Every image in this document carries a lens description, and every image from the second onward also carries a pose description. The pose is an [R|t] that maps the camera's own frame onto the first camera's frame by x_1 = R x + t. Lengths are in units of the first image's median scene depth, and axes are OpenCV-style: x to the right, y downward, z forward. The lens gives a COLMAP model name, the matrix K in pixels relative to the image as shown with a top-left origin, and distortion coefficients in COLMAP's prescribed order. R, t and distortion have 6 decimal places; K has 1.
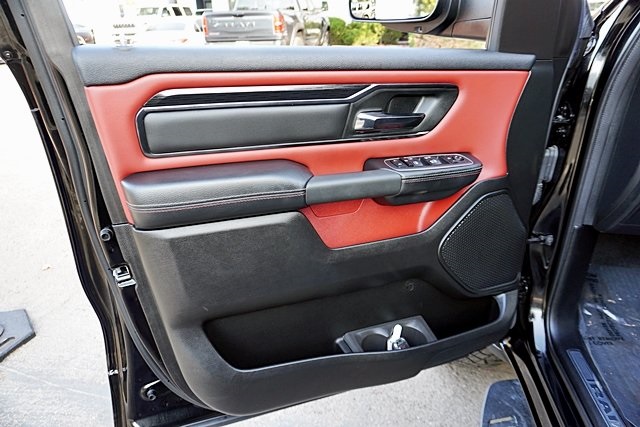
lens RADIAL K [[428.5, 0, 320.0], [0, 428.5, 213.5], [0, 0, 1]] dist [-0.025095, 0.007185]
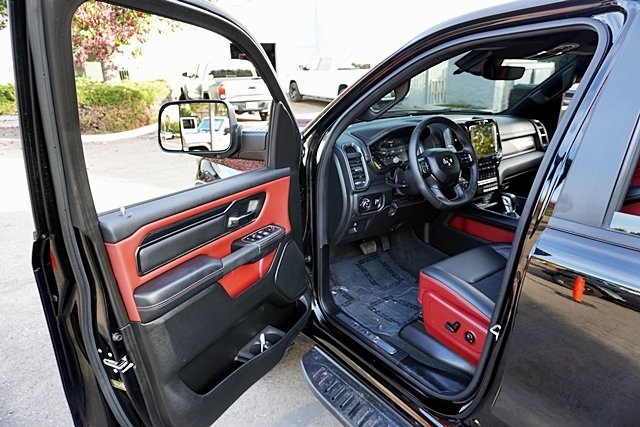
lens RADIAL K [[428.5, 0, 320.0], [0, 428.5, 213.5], [0, 0, 1]] dist [-0.025095, 0.007185]
pose [[0.725532, -0.215905, 0.653443, -0.666231], [0.290198, 0.956948, -0.006027, -0.113321], [-0.624010, 0.194000, 0.756952, -0.485450]]
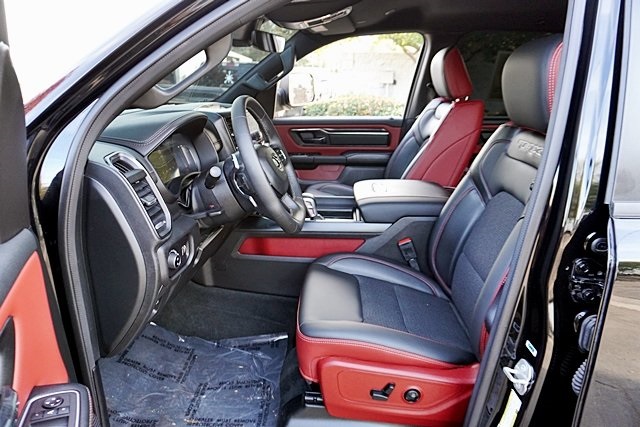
lens RADIAL K [[428.5, 0, 320.0], [0, 428.5, 213.5], [0, 0, 1]] dist [-0.025095, 0.007185]
pose [[-0.080235, -0.292193, 0.952988, -0.246705], [0.407715, 0.862812, 0.298872, -0.372854], [-0.909577, 0.412527, 0.049904, 0.412132]]
